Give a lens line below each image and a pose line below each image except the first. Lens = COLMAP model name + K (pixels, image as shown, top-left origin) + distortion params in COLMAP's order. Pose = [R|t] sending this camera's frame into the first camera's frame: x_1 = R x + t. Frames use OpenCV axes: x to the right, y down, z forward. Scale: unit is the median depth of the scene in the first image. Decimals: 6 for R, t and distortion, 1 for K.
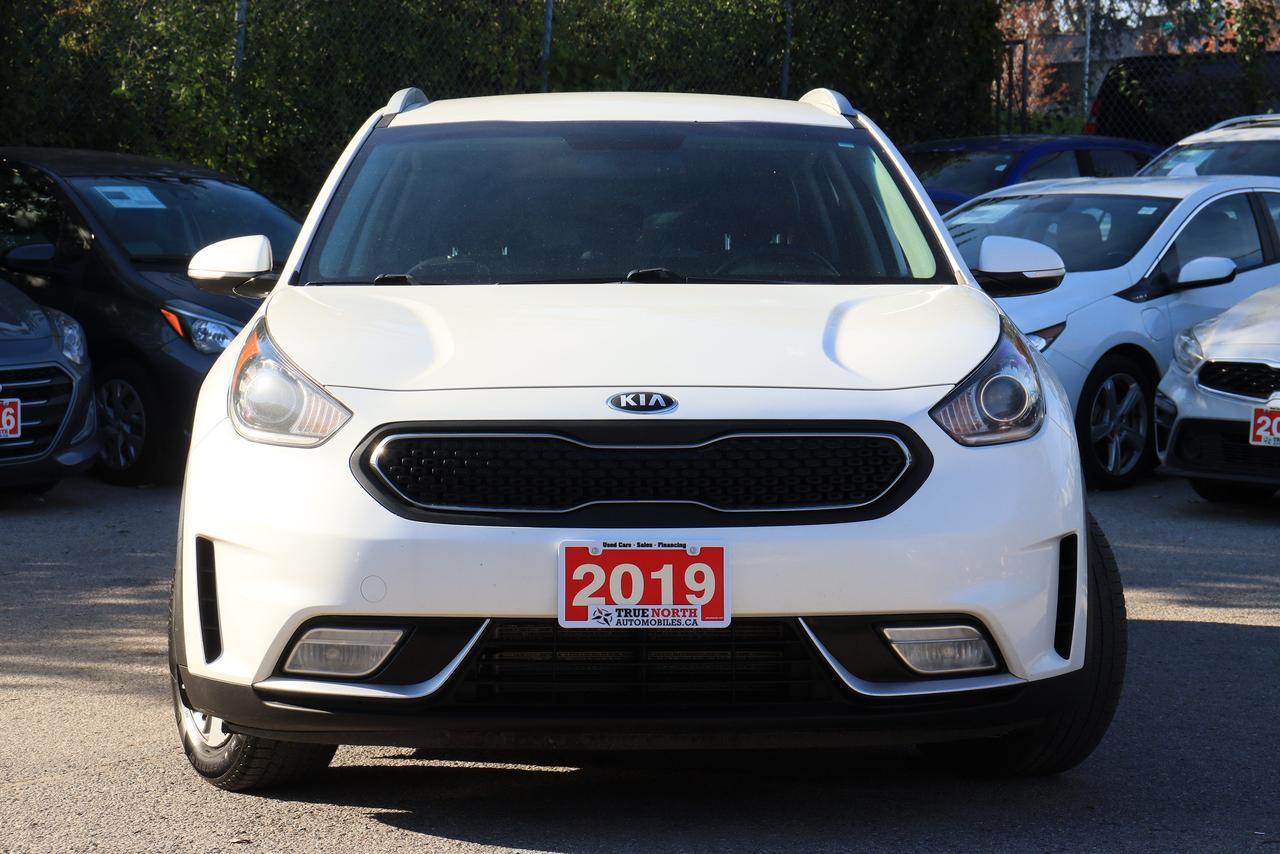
lens RADIAL K [[3171.9, 0, 640.4], [0, 3171.9, 427.3], [0, 0, 1]] dist [0.417944, 0.000000]
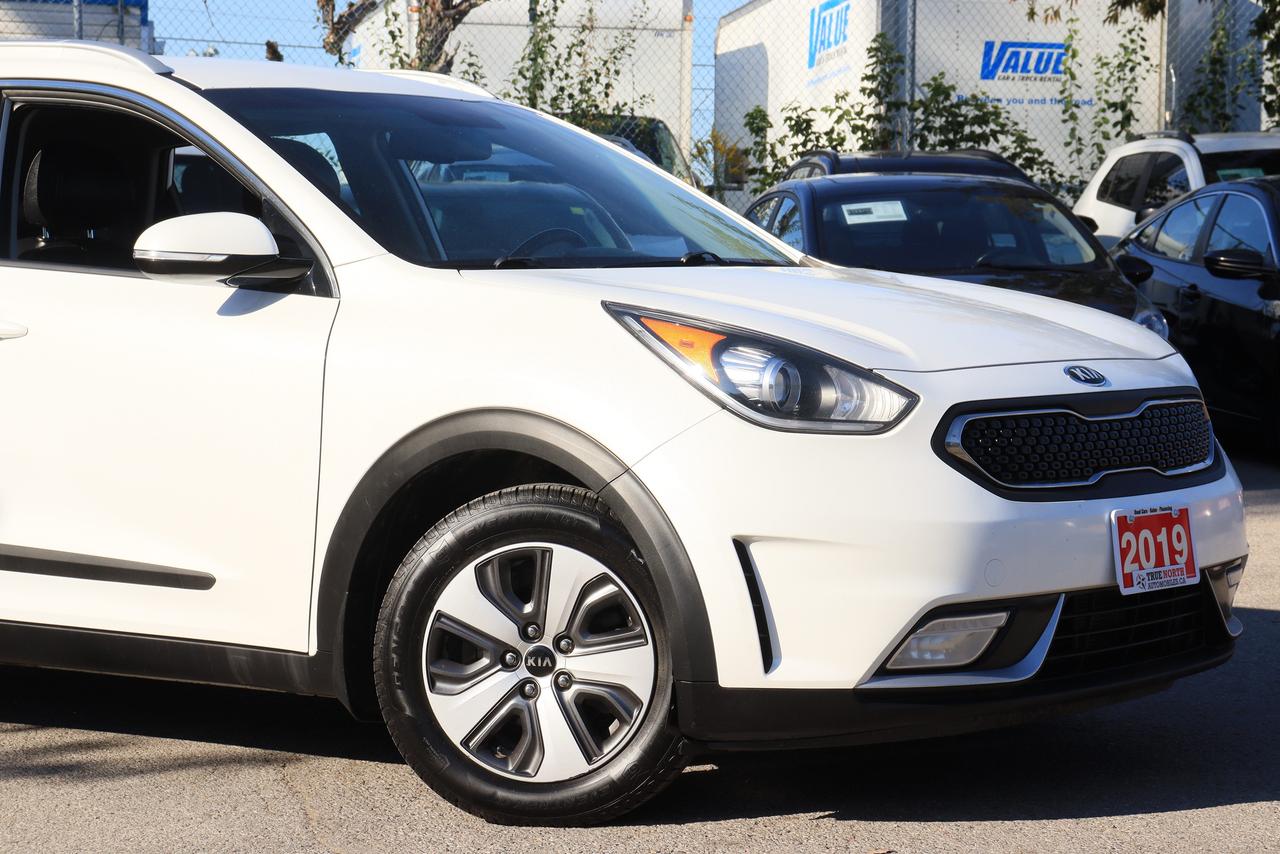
lens RADIAL K [[3171.9, 0, 647.5], [0, 3171.9, 428.2], [0, 0, 1]] dist [0.417944, 0.000000]
pose [[0.618008, -0.042440, 0.785026, -0.925708], [0.046821, 0.998756, 0.017135, -0.015612], [-0.784777, 0.026166, 0.619226, 0.477709]]
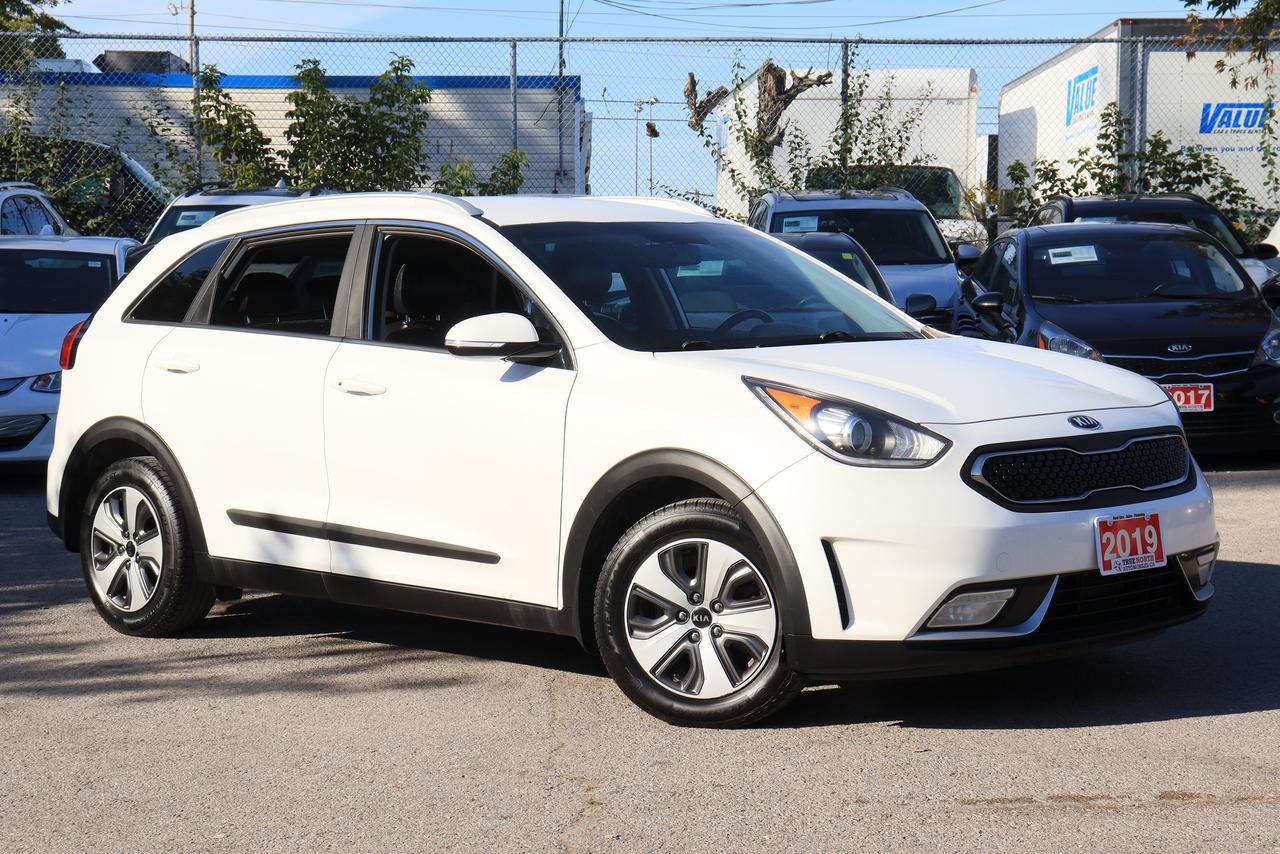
lens RADIAL K [[2475.6, 0, 637.7], [0, 2475.6, 431.5], [0, 0, 1]] dist [0.228553, 0.000000]
pose [[0.724335, -0.058742, 0.686941, -0.980960], [0.053409, 0.998150, 0.029038, -0.050040], [-0.687376, 0.015655, 0.726133, 0.297233]]
